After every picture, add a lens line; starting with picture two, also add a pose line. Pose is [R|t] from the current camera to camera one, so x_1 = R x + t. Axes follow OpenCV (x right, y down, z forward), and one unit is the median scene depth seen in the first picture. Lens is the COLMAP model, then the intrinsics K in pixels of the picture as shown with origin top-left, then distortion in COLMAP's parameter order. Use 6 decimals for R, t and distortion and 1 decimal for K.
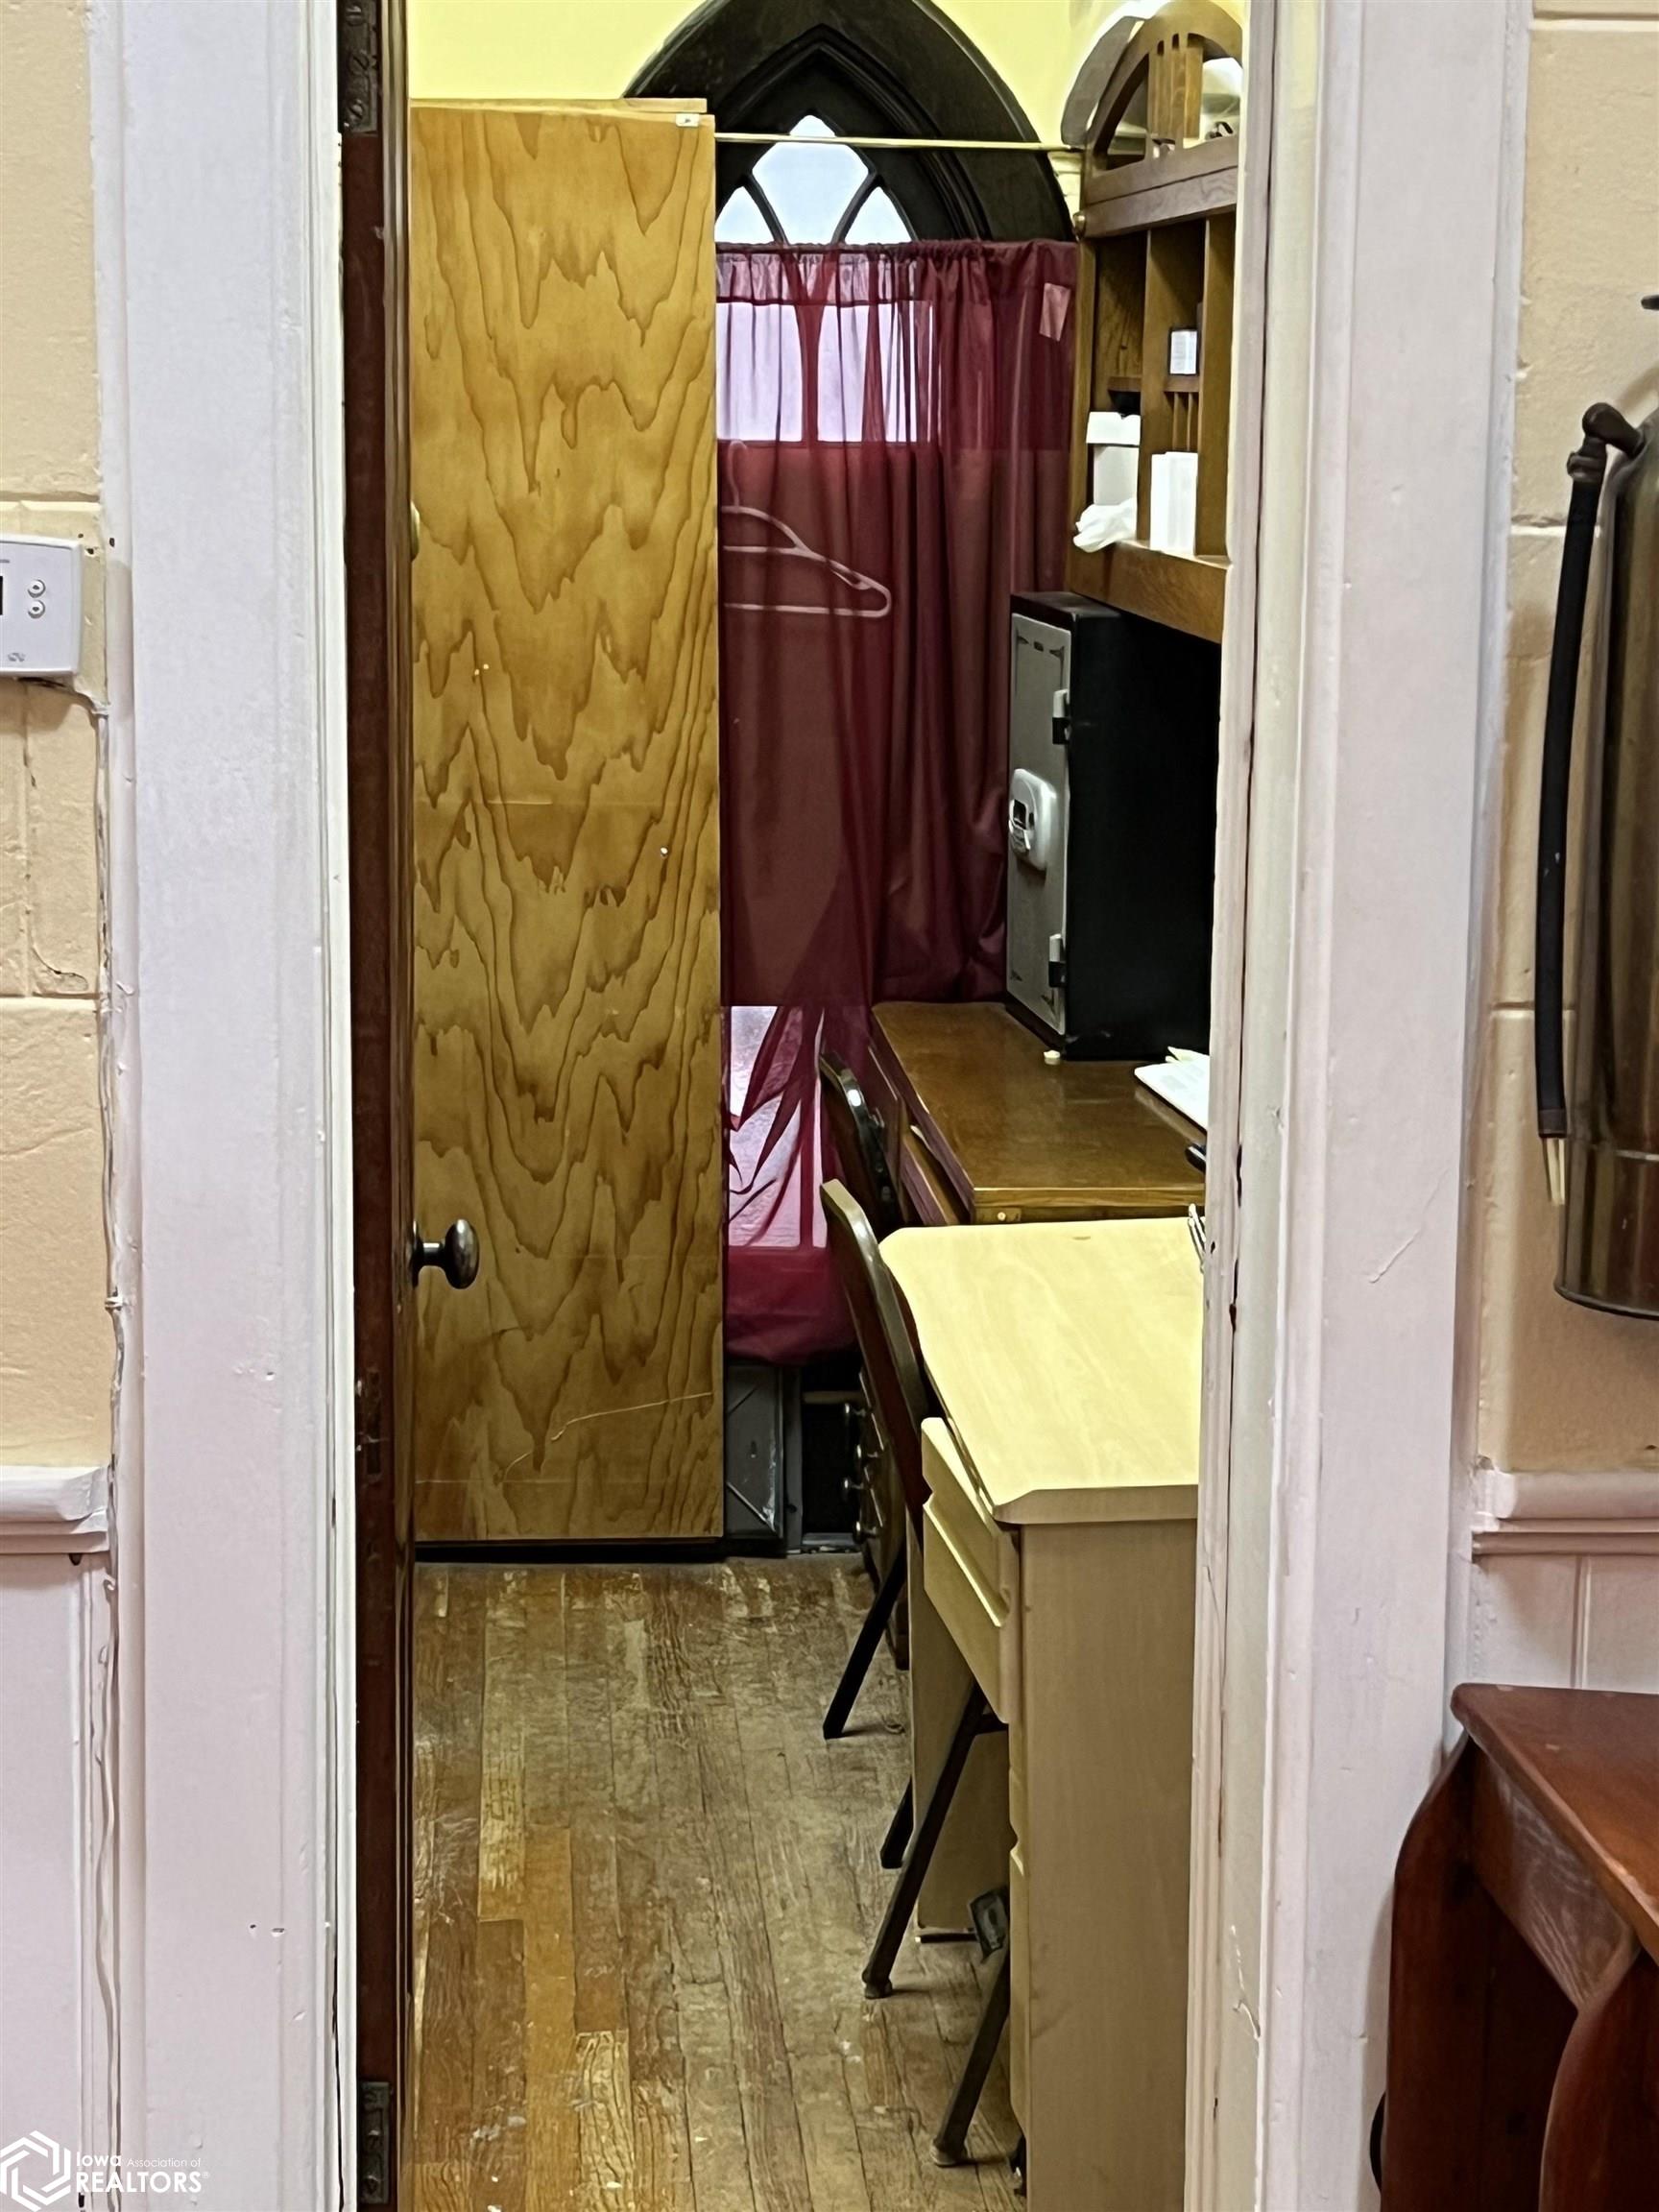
lens RADIAL K [[4431.0, 0, 827.6], [0, 4431.0, 1104.0], [0, 0, 1]] dist [0.289218, 0.000000]
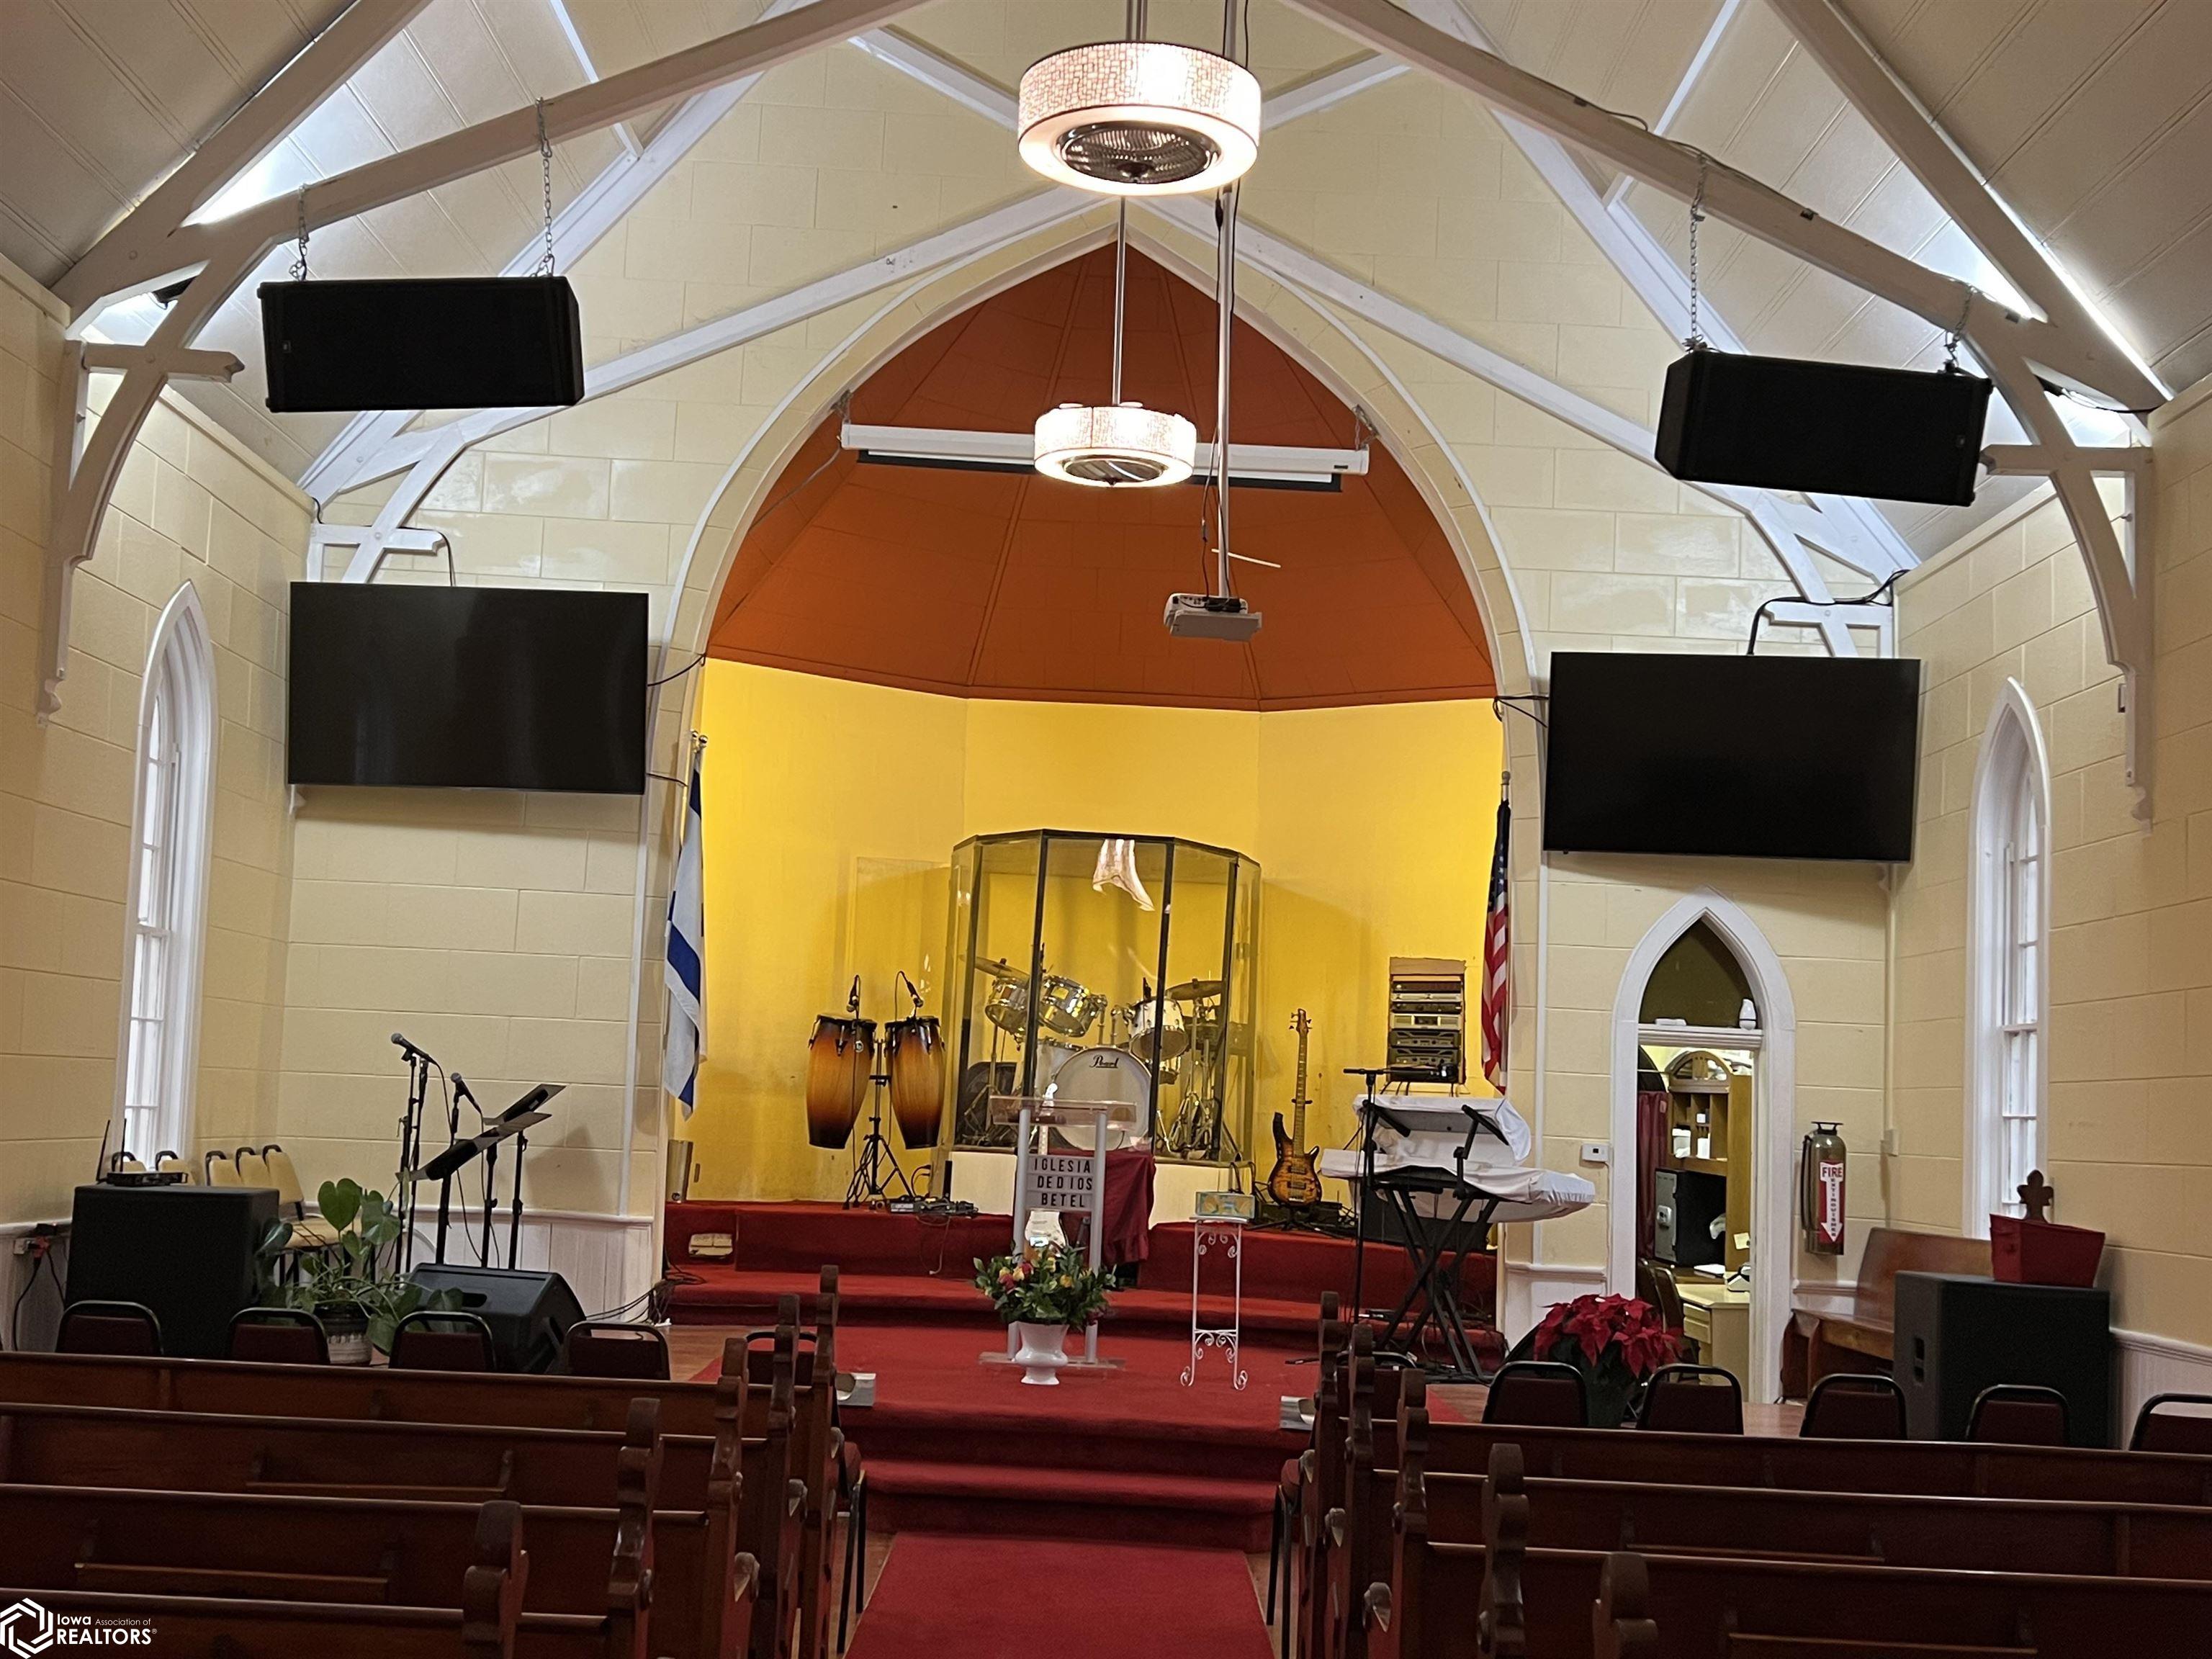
lens RADIAL K [[2544.7, 0, 1108.7], [0, 2544.7, 829.8], [0, 0, 1]] dist [0.077826, 0.000000]
pose [[0.998021, 0.025409, -0.057517, -0.402070], [-0.039455, 0.965287, -0.258193, 0.268396], [0.048960, 0.259952, 0.964380, -1.764935]]
